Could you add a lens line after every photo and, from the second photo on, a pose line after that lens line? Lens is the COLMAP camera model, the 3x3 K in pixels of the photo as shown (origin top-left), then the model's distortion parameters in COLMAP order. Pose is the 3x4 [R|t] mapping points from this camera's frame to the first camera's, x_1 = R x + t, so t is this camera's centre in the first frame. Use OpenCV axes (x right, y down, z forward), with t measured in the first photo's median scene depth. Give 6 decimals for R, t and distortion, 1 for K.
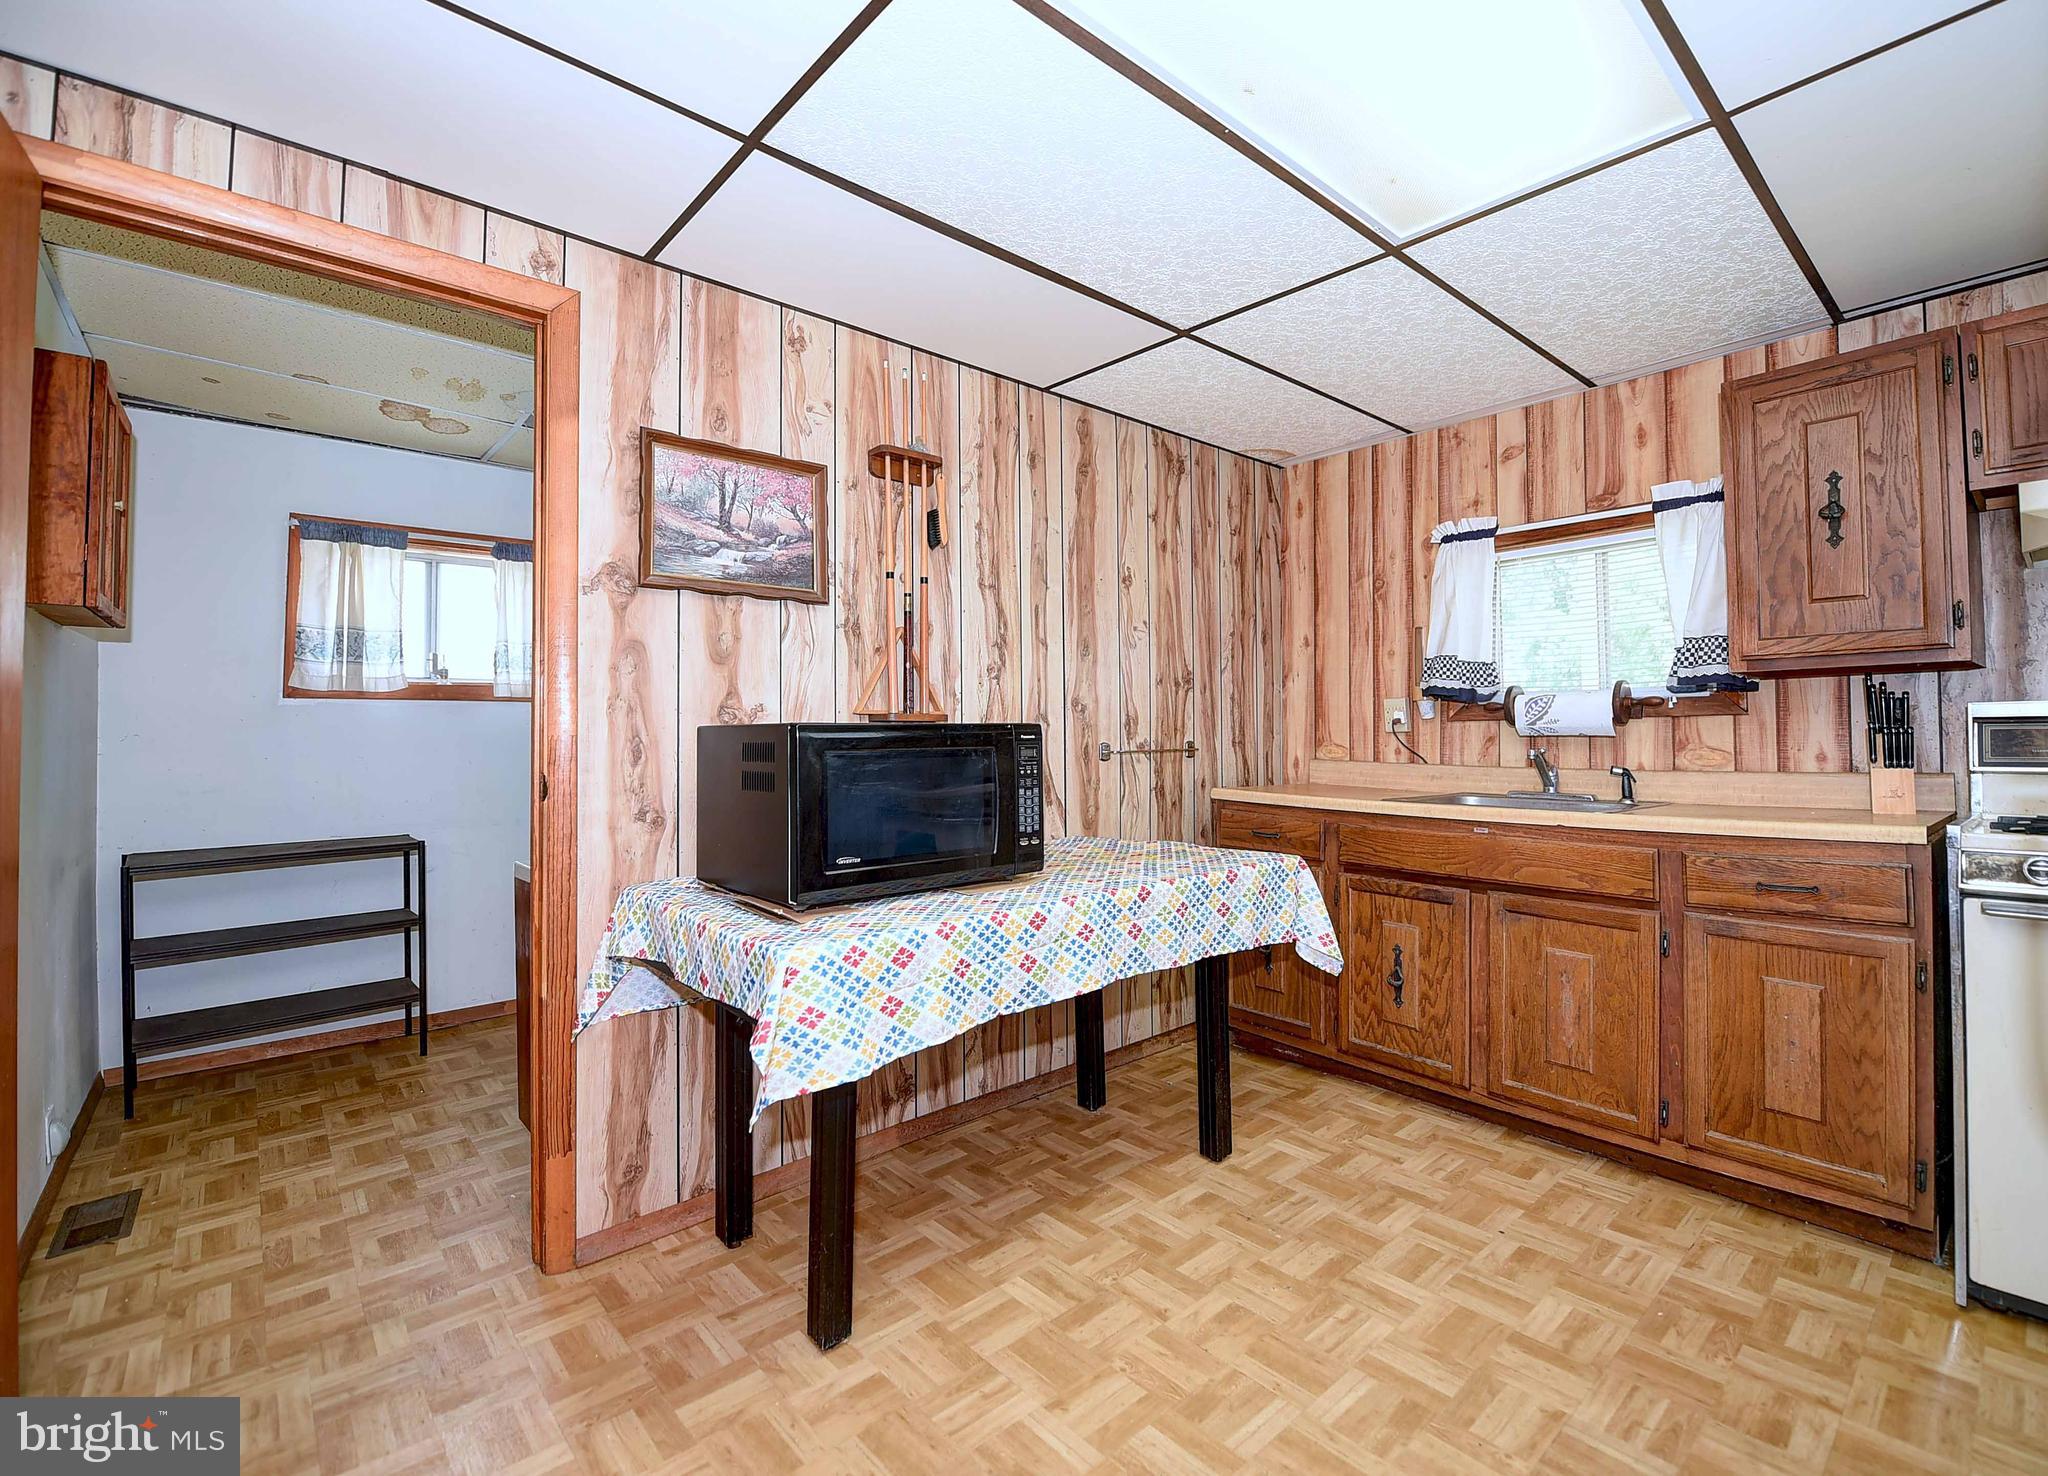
lens RADIAL K [[904.1, 0, 1020.3], [0, 904.1, 724.4], [0, 0, 1]] dist [-0.016050, -0.001876]
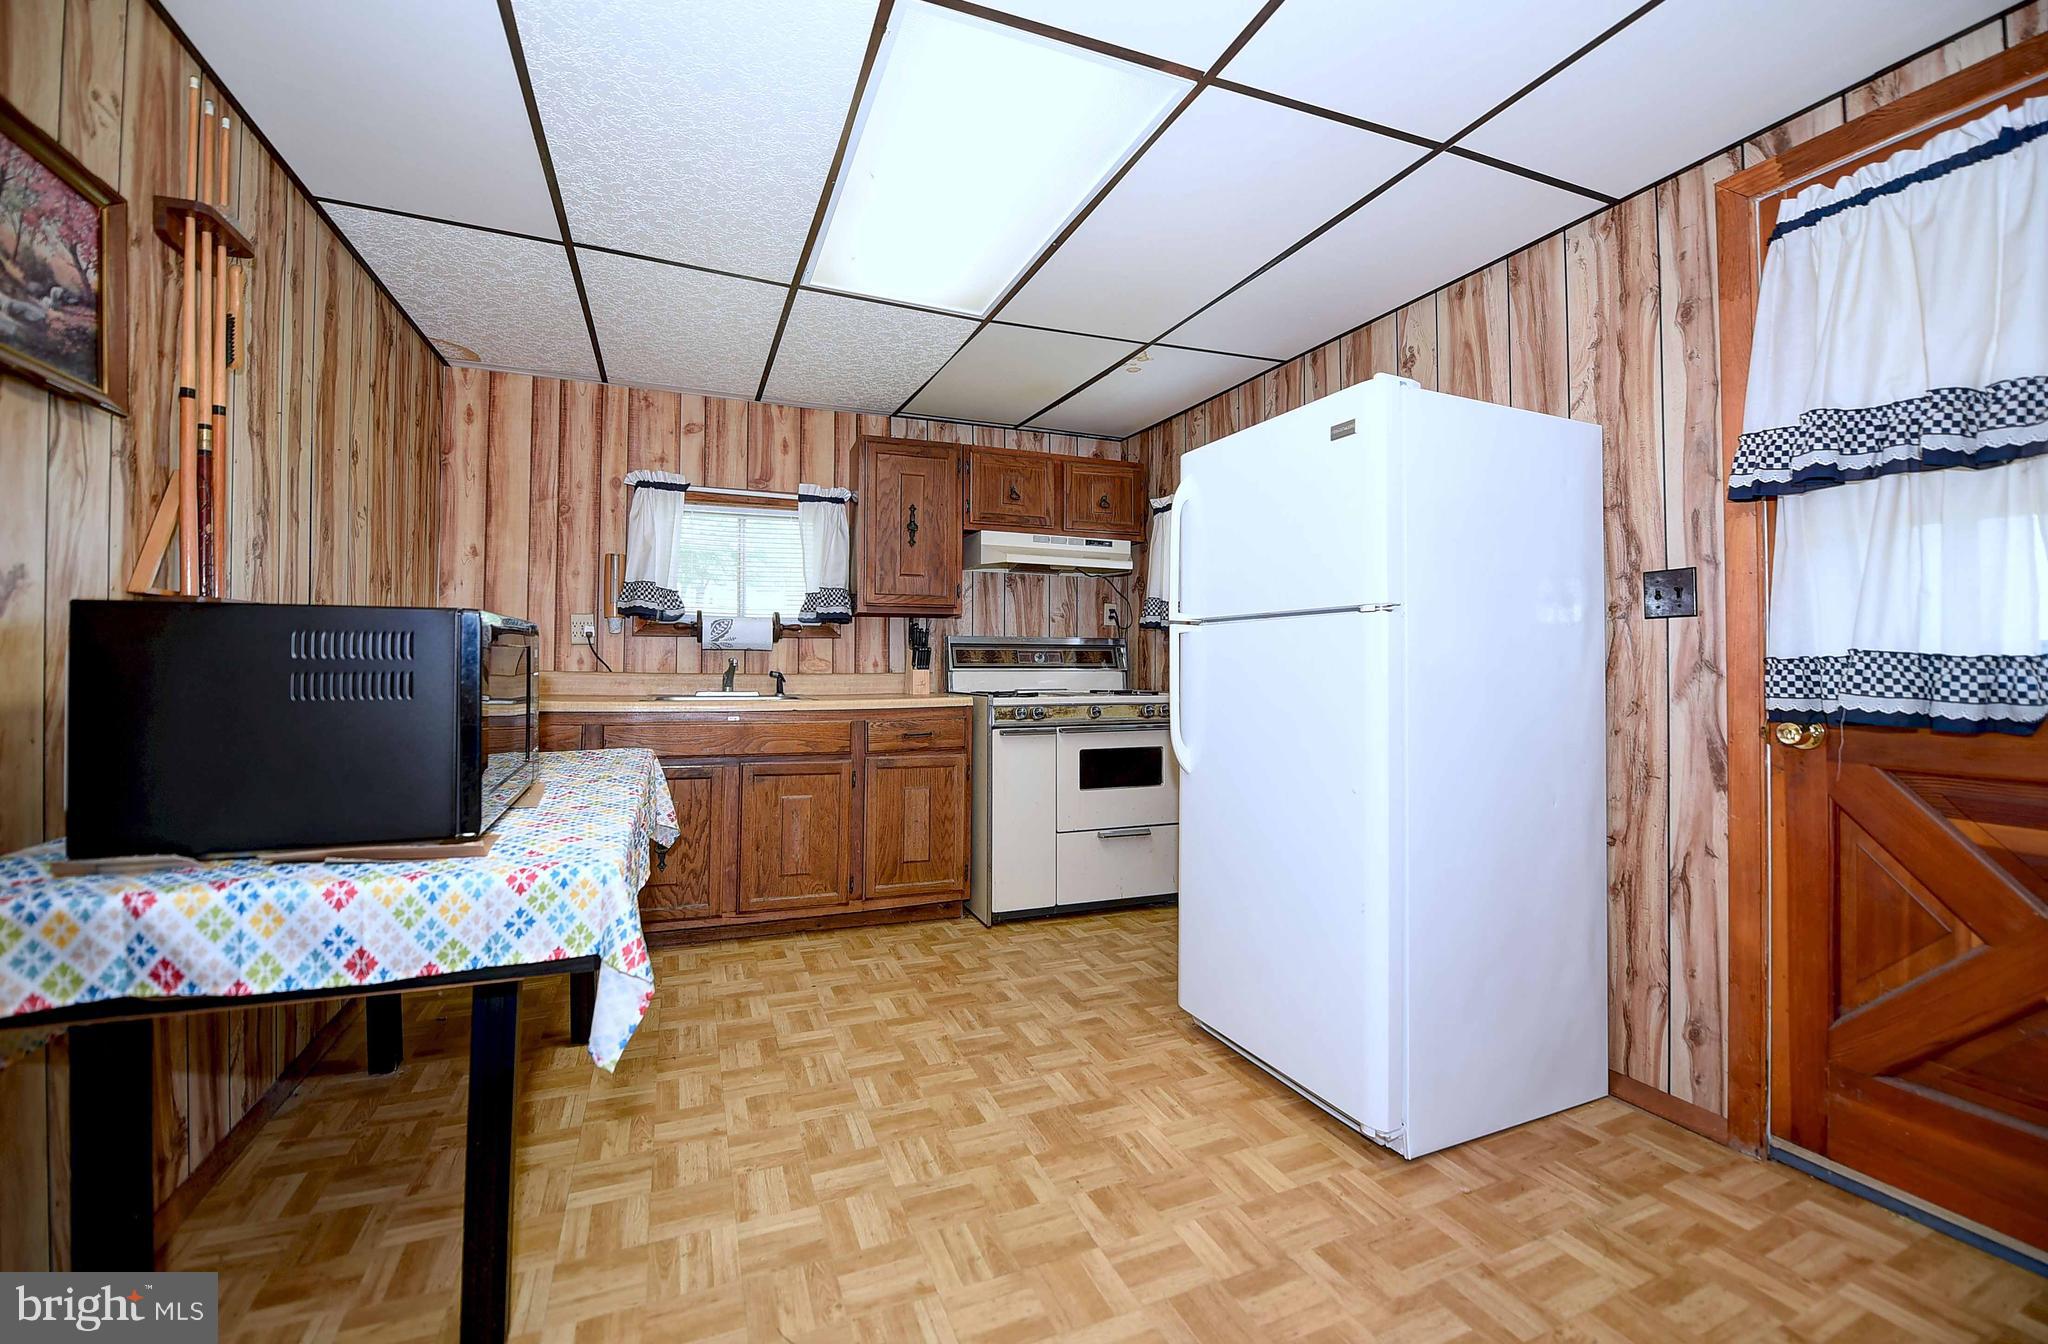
lens RADIAL K [[837.9, 0, 1013.8], [0, 837.9, 662.1], [0, 0, 1]] dist [-0.018465, -0.000784]
pose [[0.333612, 0.006000, 0.942691, -0.515179], [-0.023934, 0.999711, 0.002107, 0.021678], [-0.942407, -0.023265, 0.333659, 0.199877]]
